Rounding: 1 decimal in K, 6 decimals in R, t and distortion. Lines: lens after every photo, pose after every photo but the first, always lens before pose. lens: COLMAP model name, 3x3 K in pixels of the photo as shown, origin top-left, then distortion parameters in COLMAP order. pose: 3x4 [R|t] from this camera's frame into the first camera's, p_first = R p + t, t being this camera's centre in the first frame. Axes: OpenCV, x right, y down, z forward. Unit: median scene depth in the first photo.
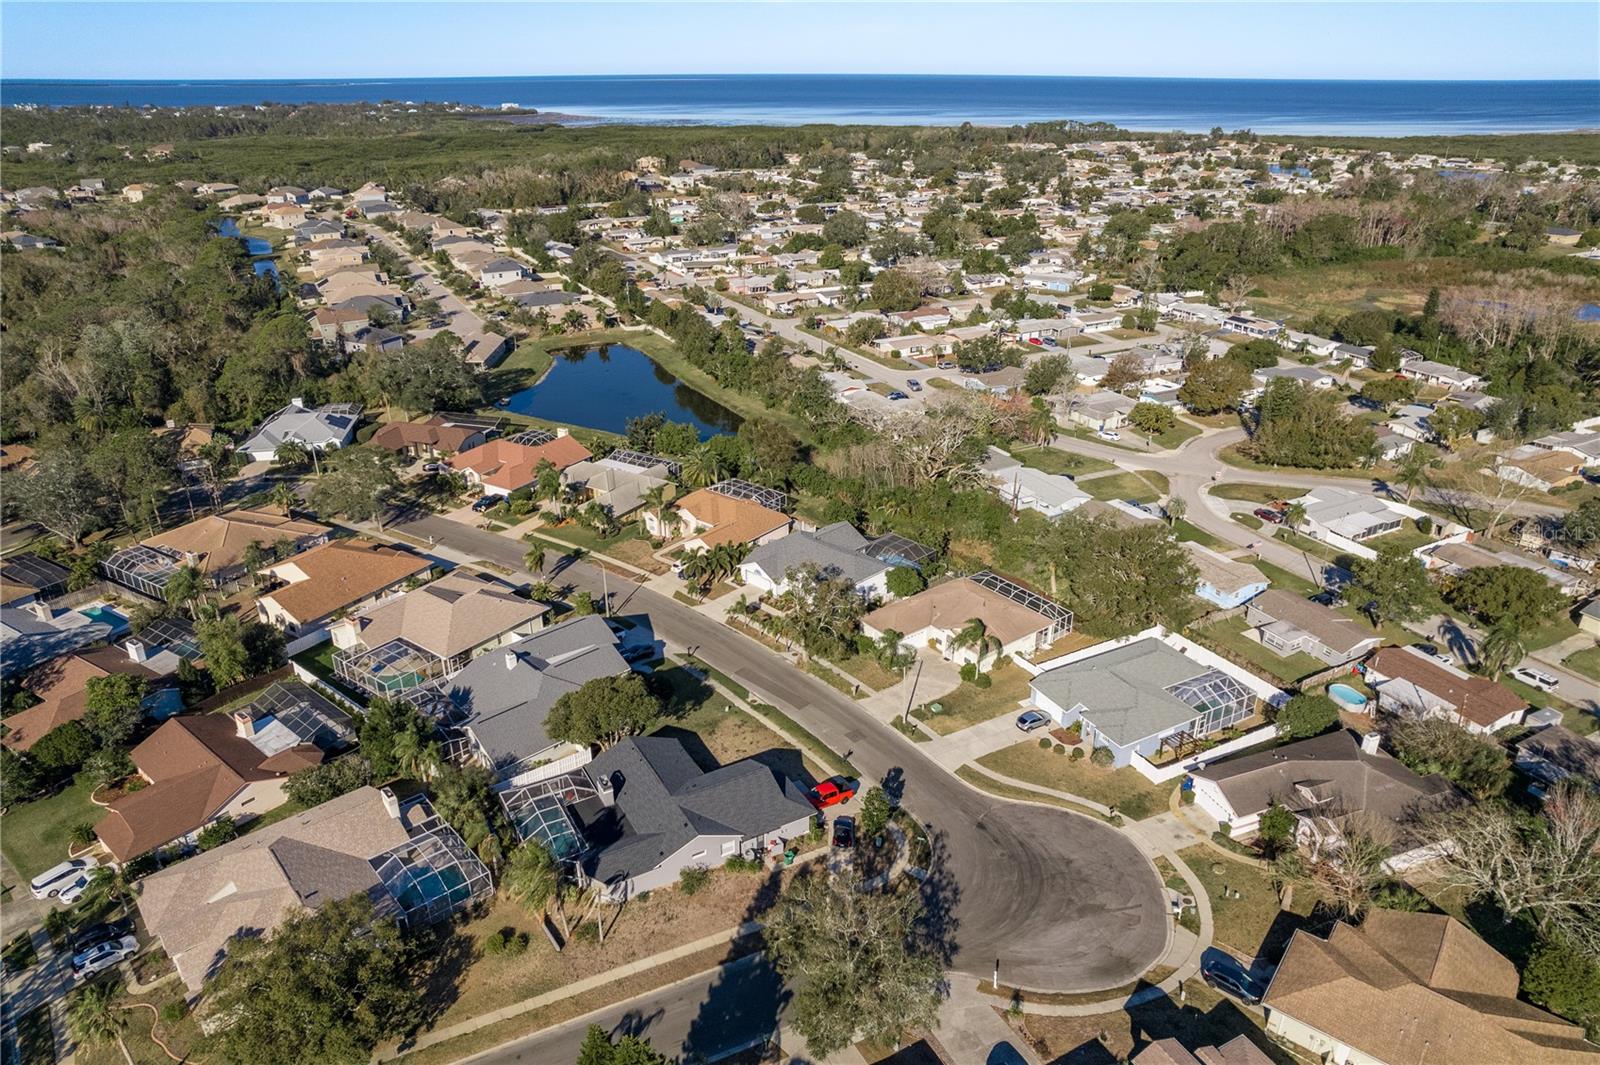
lens RADIAL K [[1050.7, 0, 803.0], [0, 1050.7, 538.4], [0, 0, 1]] dist [-0.083098, 0.067019]
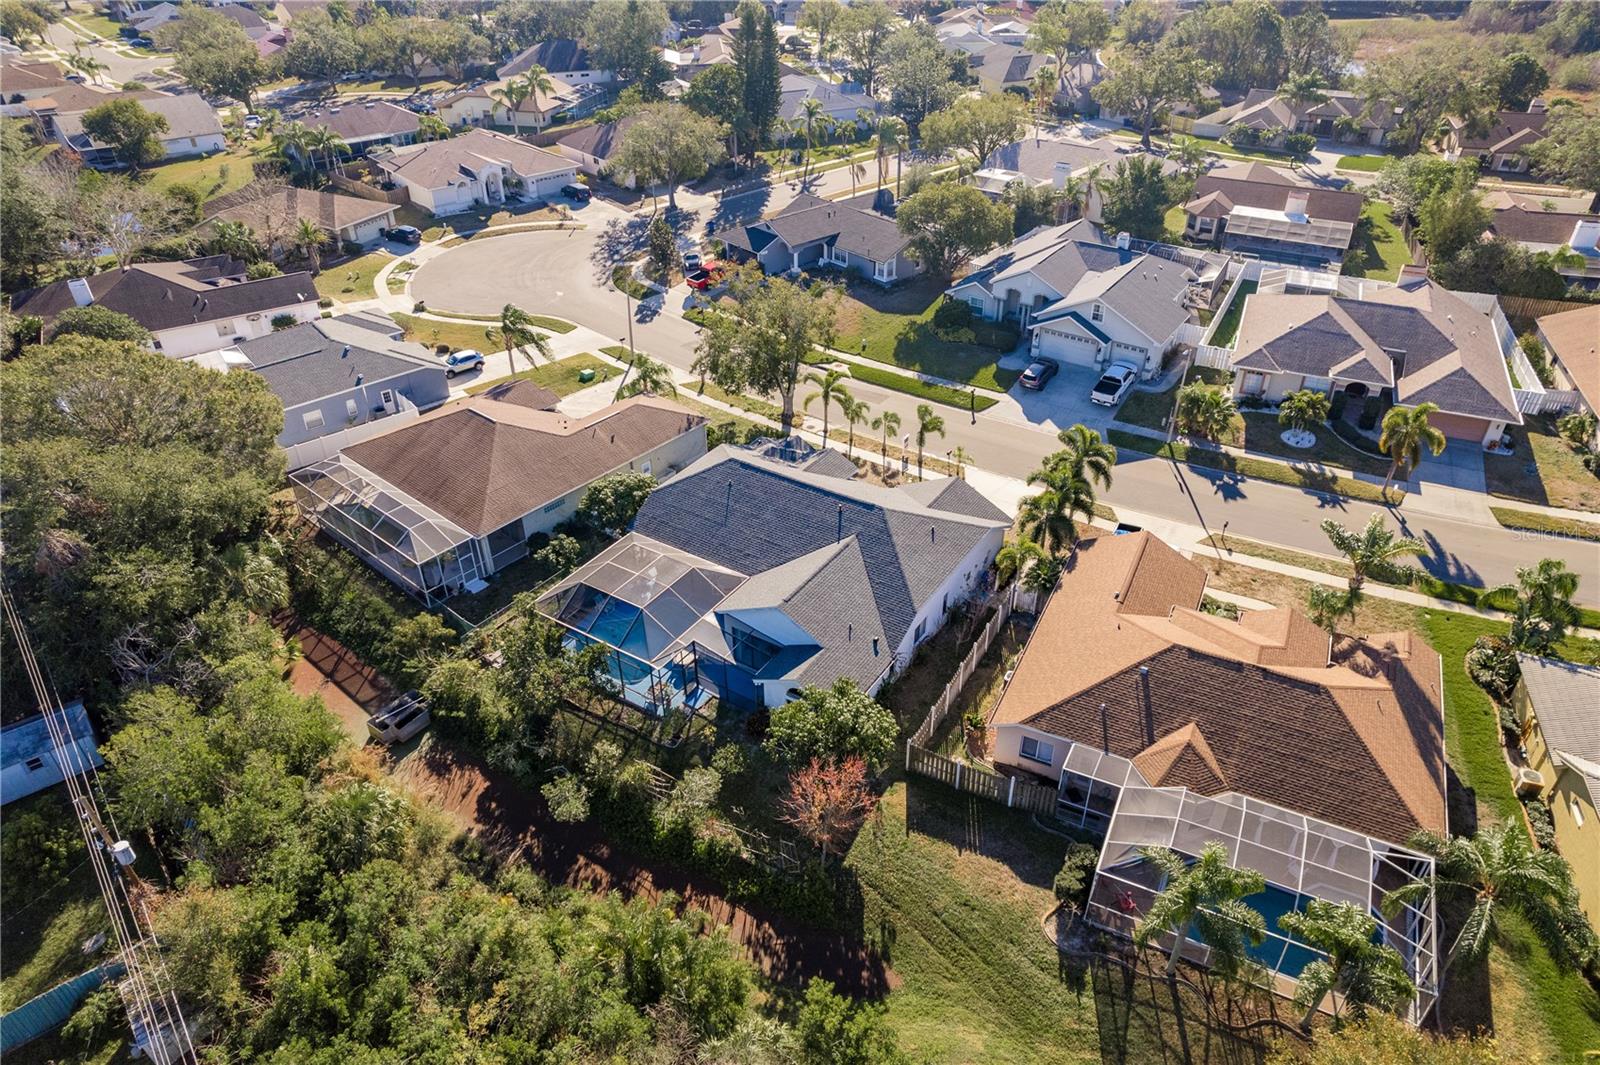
lens RADIAL K [[1024.1, 0, 802.4], [0, 1024.1, 535.4], [0, 0, 1]] dist [-0.062331, 0.060285]
pose [[-0.978818, 0.120685, -0.165380, 0.078703], [-0.077930, 0.527352, 0.846065, -0.275925], [0.189321, 0.841032, -0.506777, 1.047535]]
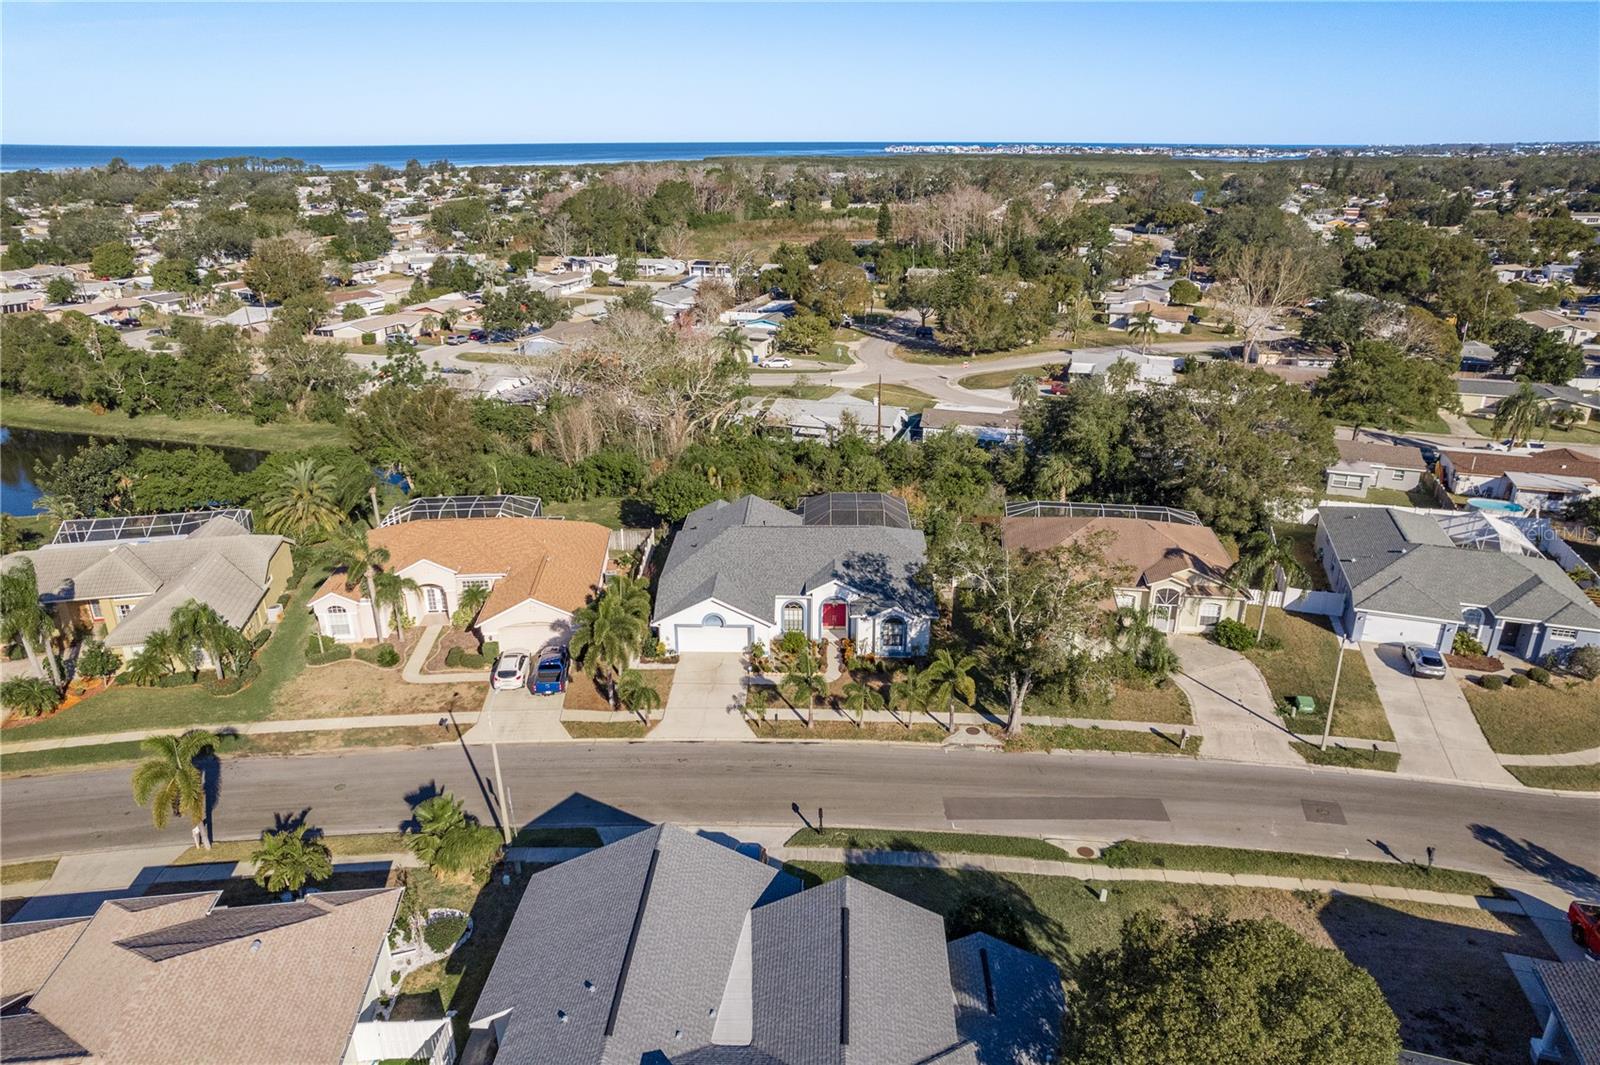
lens RADIAL K [[1031.0, 0, 803.2], [0, 1031.0, 531.4], [0, 0, 1]] dist [-0.030975, 0.002038]
pose [[0.722240, -0.247961, 0.645666, -0.258895], [0.286818, 0.956849, 0.046634, -0.012858], [-0.629368, 0.151508, 0.762195, 0.532993]]
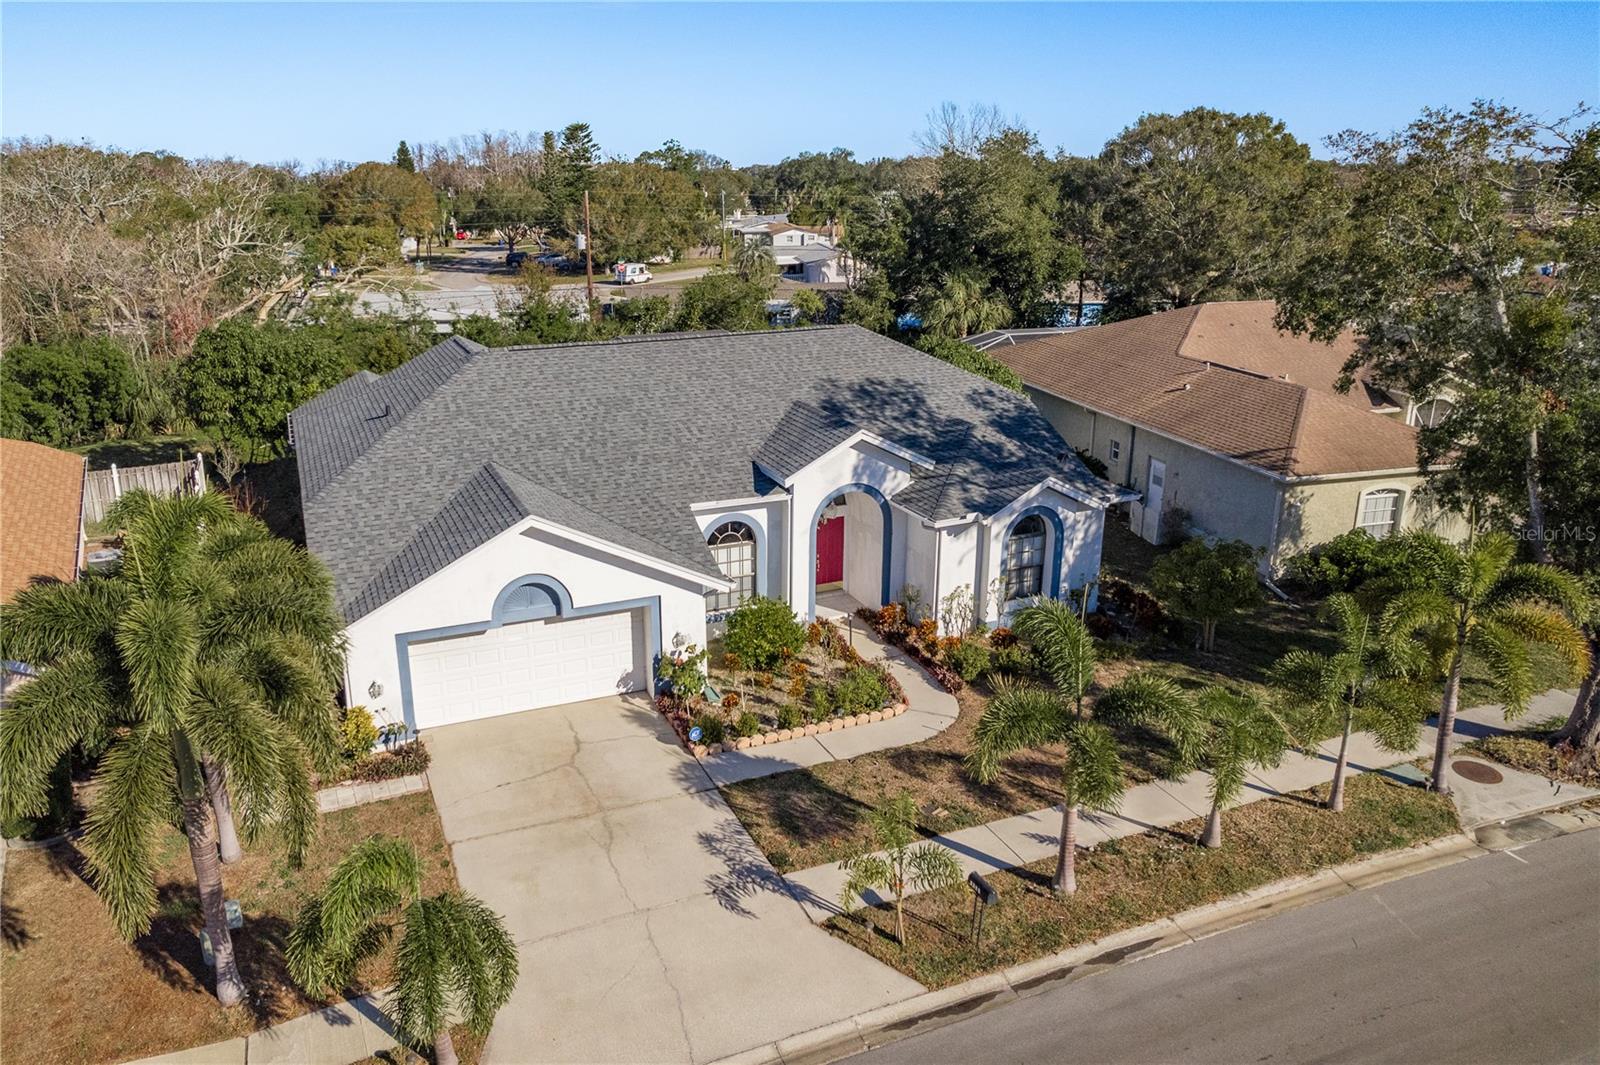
lens RADIAL K [[1122.0, 0, 731.3], [0, 1122.0, 495.0], [0, 0, 1]] dist [-0.076279, 0.062688]
pose [[0.391933, -0.262155, 0.881852, -0.137480], [0.388494, 0.916046, 0.099658, 0.013475], [-0.833943, 0.303535, 0.460874, 0.779363]]
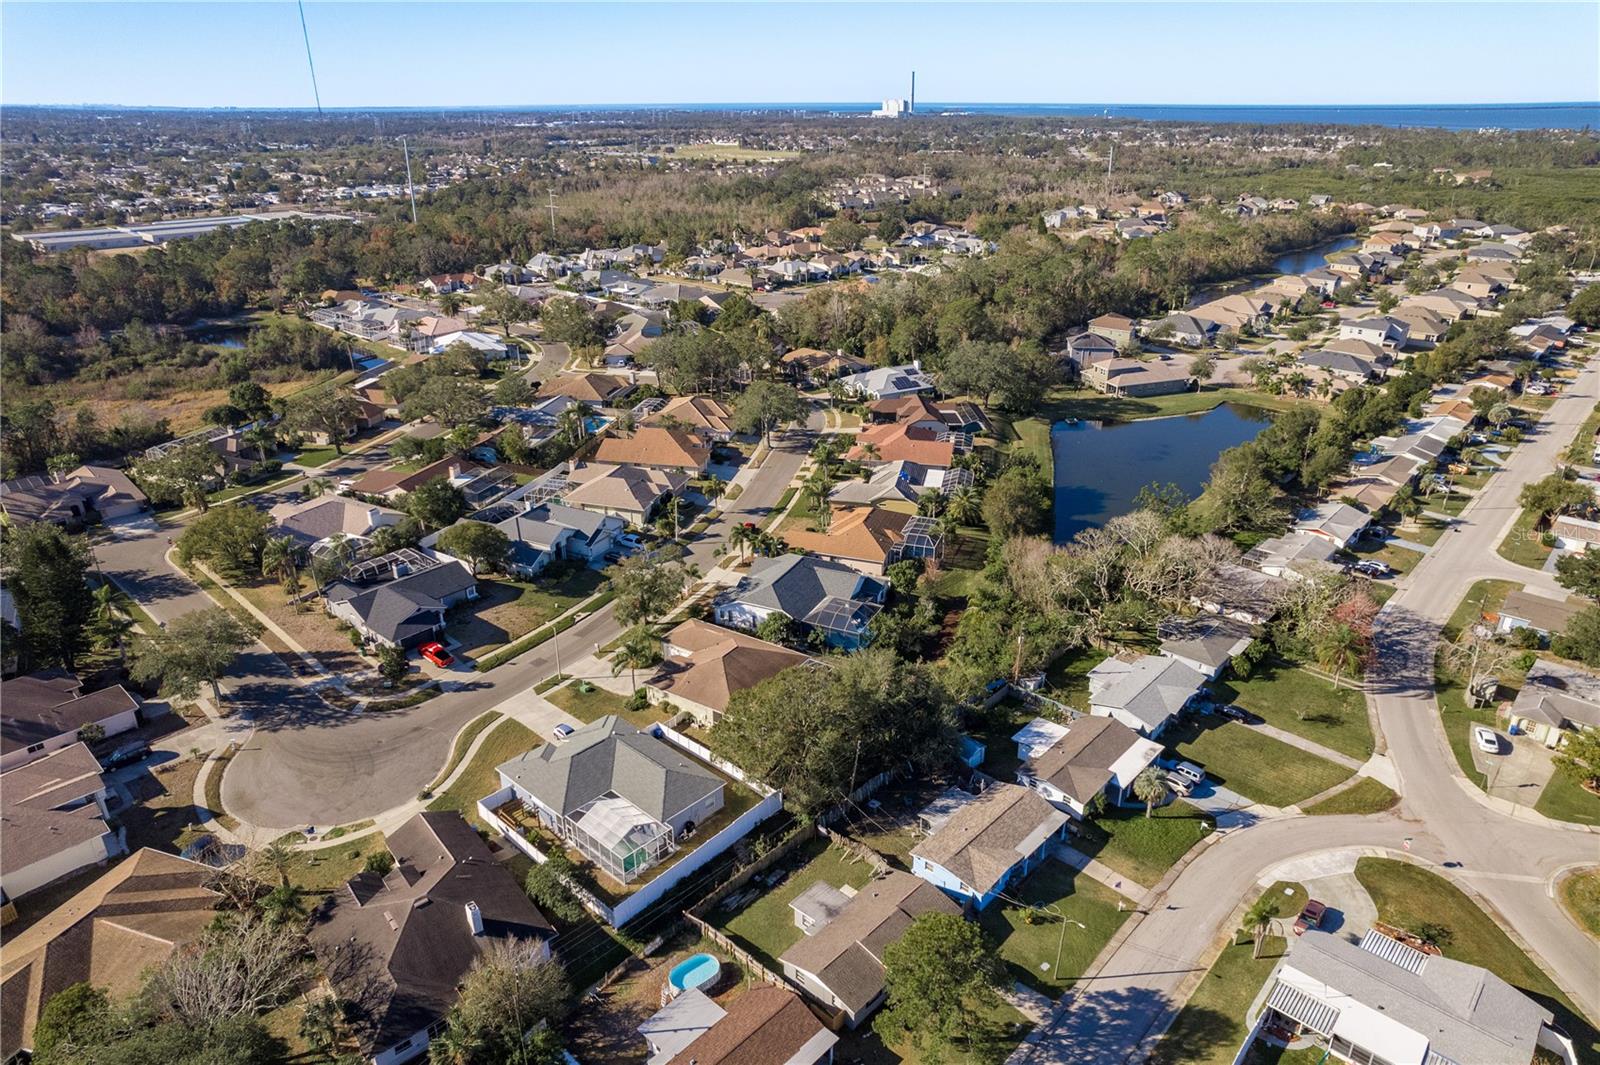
lens RADIAL K [[1024.1, 0, 802.4], [0, 1024.1, 535.4], [0, 0, 1]] dist [-0.062331, 0.060285]
pose [[0.330864, 0.370643, -0.867844, 0.759166], [-0.387004, 0.892041, 0.233433, -0.226751], [0.860672, 0.258625, 0.438584, 0.484391]]
